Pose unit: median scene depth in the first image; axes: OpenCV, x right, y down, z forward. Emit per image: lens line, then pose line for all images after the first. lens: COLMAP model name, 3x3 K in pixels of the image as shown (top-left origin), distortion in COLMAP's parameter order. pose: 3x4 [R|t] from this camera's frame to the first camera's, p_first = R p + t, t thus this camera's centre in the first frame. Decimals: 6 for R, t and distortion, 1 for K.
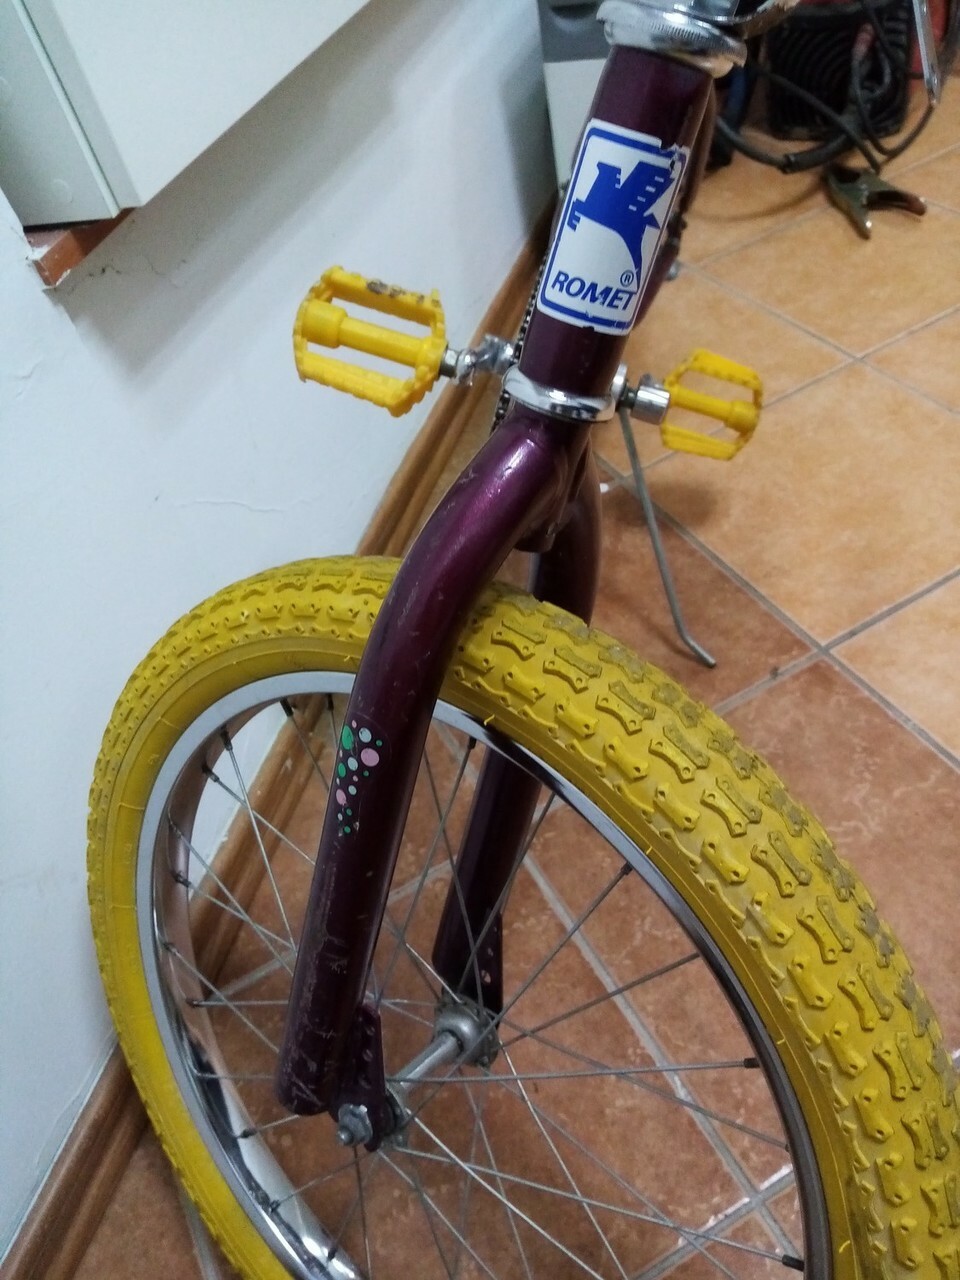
lens RADIAL K [[1029.7, 0, 474.3], [0, 1029.7, 644.1], [0, 0, 1]] dist [0.024746, -0.058536]
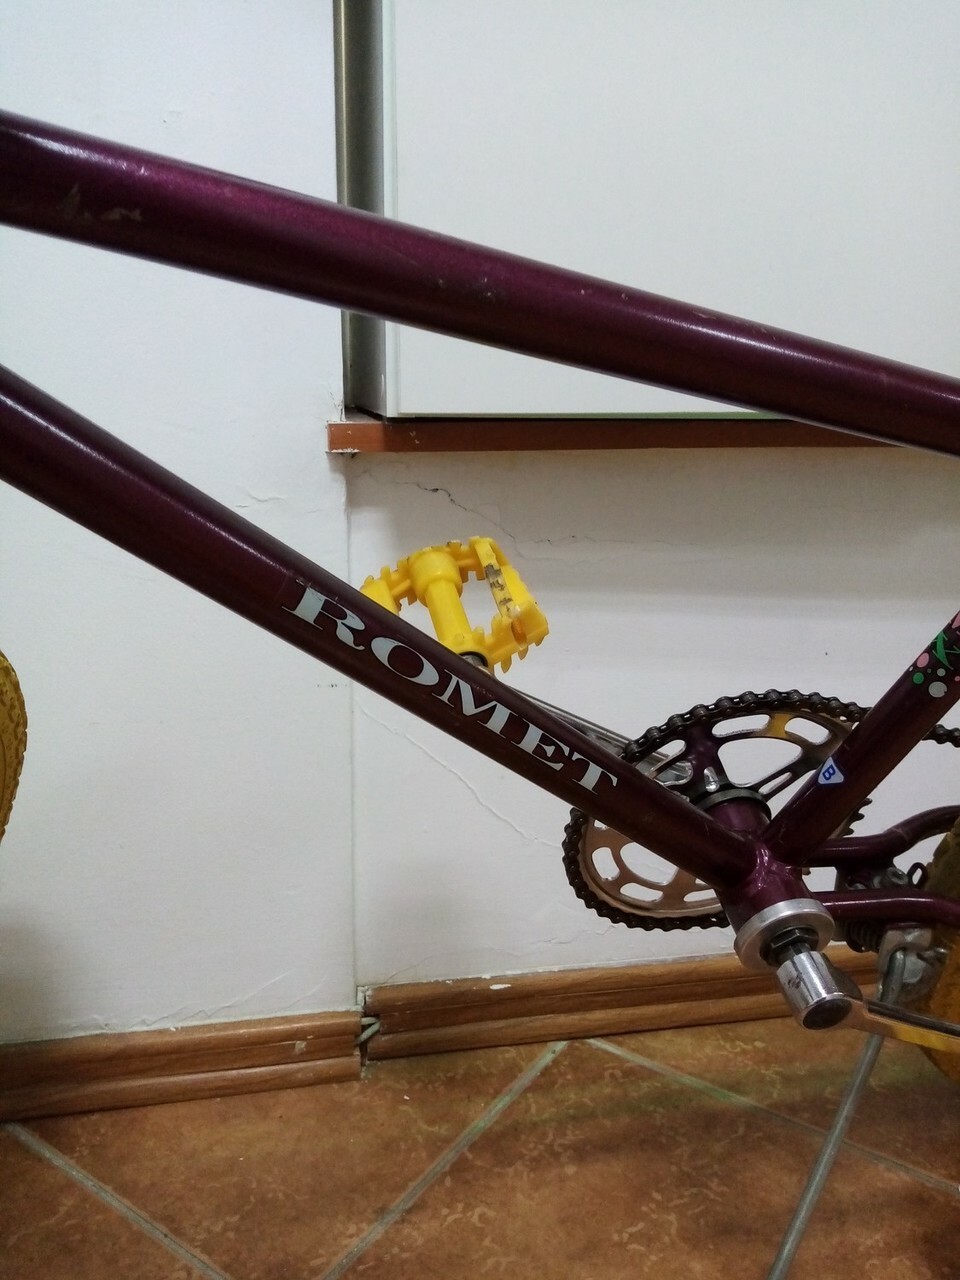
lens RADIAL K [[1029.7, 0, 480.4], [0, 1029.7, 645.7], [0, 0, 1]] dist [0.024746, -0.058536]
pose [[0.452869, 0.420243, -0.786324, 0.412519], [-0.708573, 0.704941, -0.031341, -0.192695], [0.541141, 0.571362, 0.617019, 0.368521]]
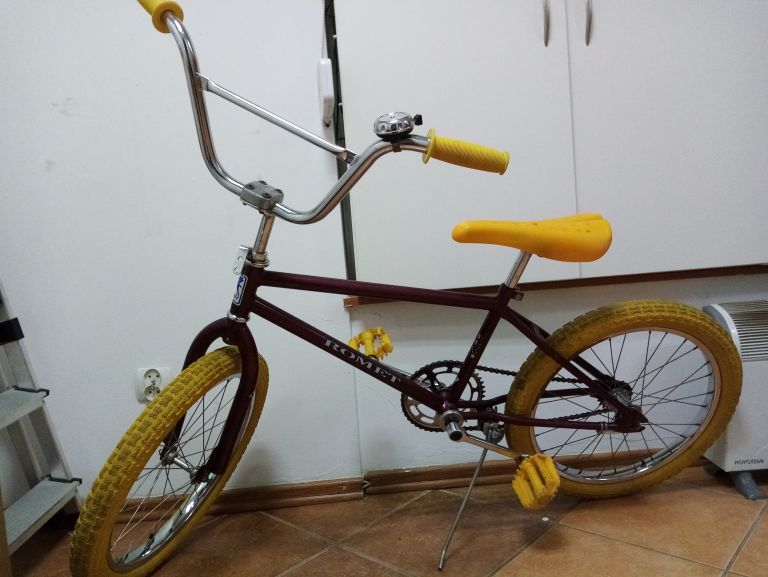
lens RADIAL K [[617.8, 0, 386.2], [0, 617.8, 282.0], [0, 0, 1]] dist [0.024746, -0.058536]
pose [[0.342744, 0.245713, -0.906726, 1.201422], [-0.669976, 0.740518, -0.052580, -0.273376], [0.658528, 0.625506, 0.418430, 0.048170]]
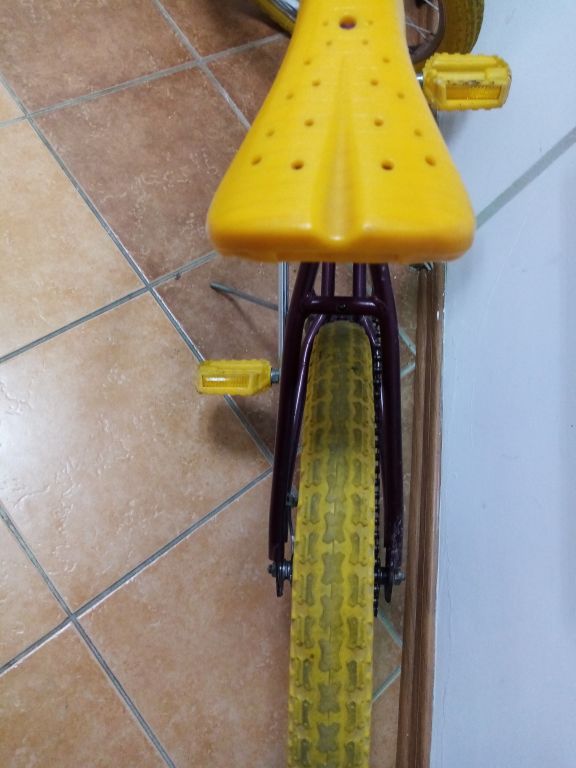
lens RADIAL K [[617.8, 0, 286.0], [0, 617.8, 385.5], [0, 0, 1]] dist [0.024746, -0.058536]
pose [[-0.975067, 0.127041, -0.181949, 0.326113], [-0.220851, -0.475476, 0.851556, -0.972782], [0.021671, 0.870508, 0.491678, 0.654865]]
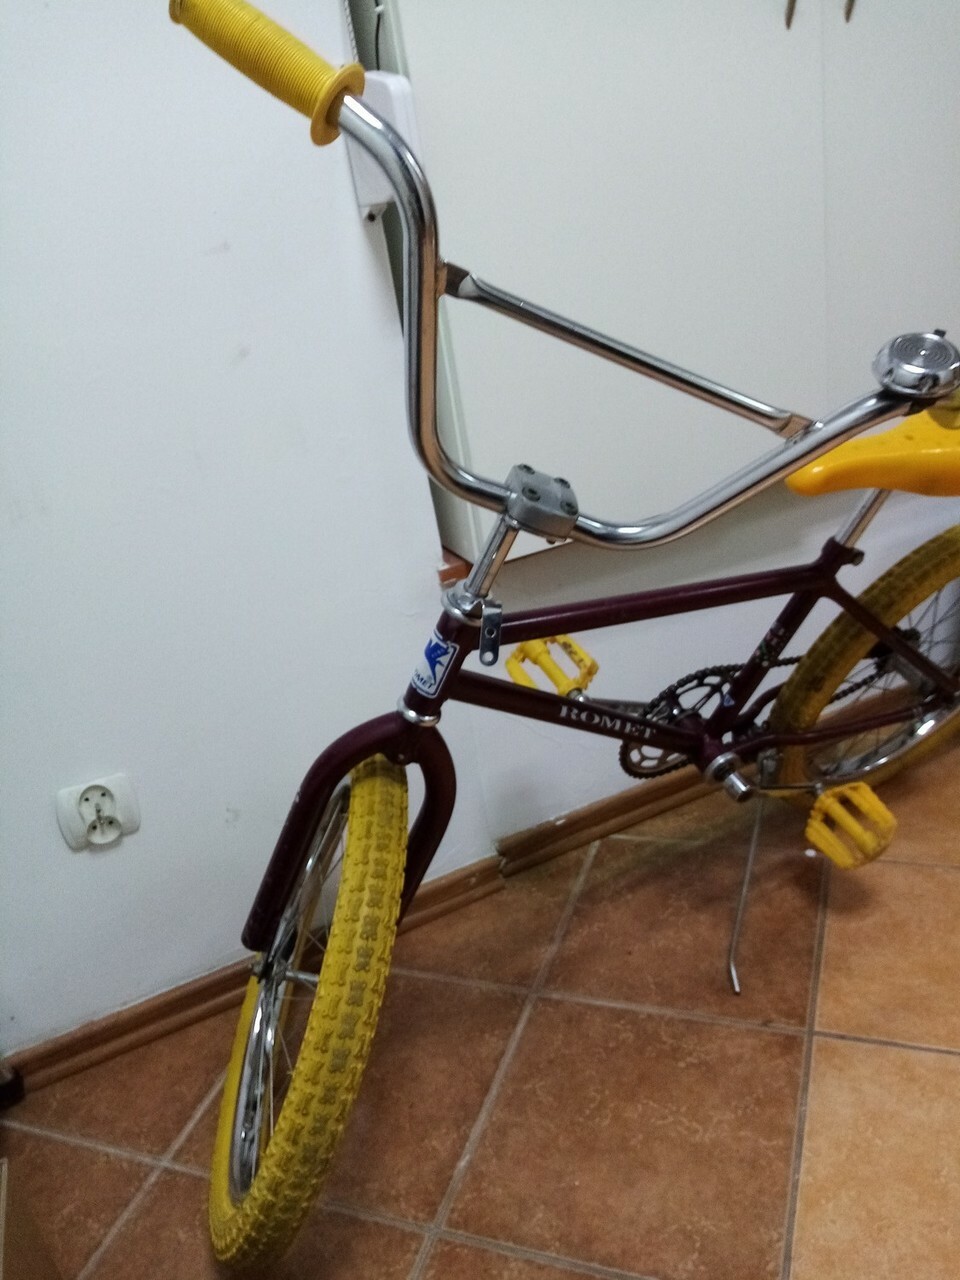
lens RADIAL K [[1029.7, 0, 471.2], [0, 1029.7, 643.2], [0, 0, 1]] dist [0.024746, -0.058536]
pose [[0.676685, 0.394023, -0.621968, 0.656385], [-0.519522, 0.854116, -0.024135, -0.154822], [0.521723, 0.339458, 0.782671, -0.364317]]
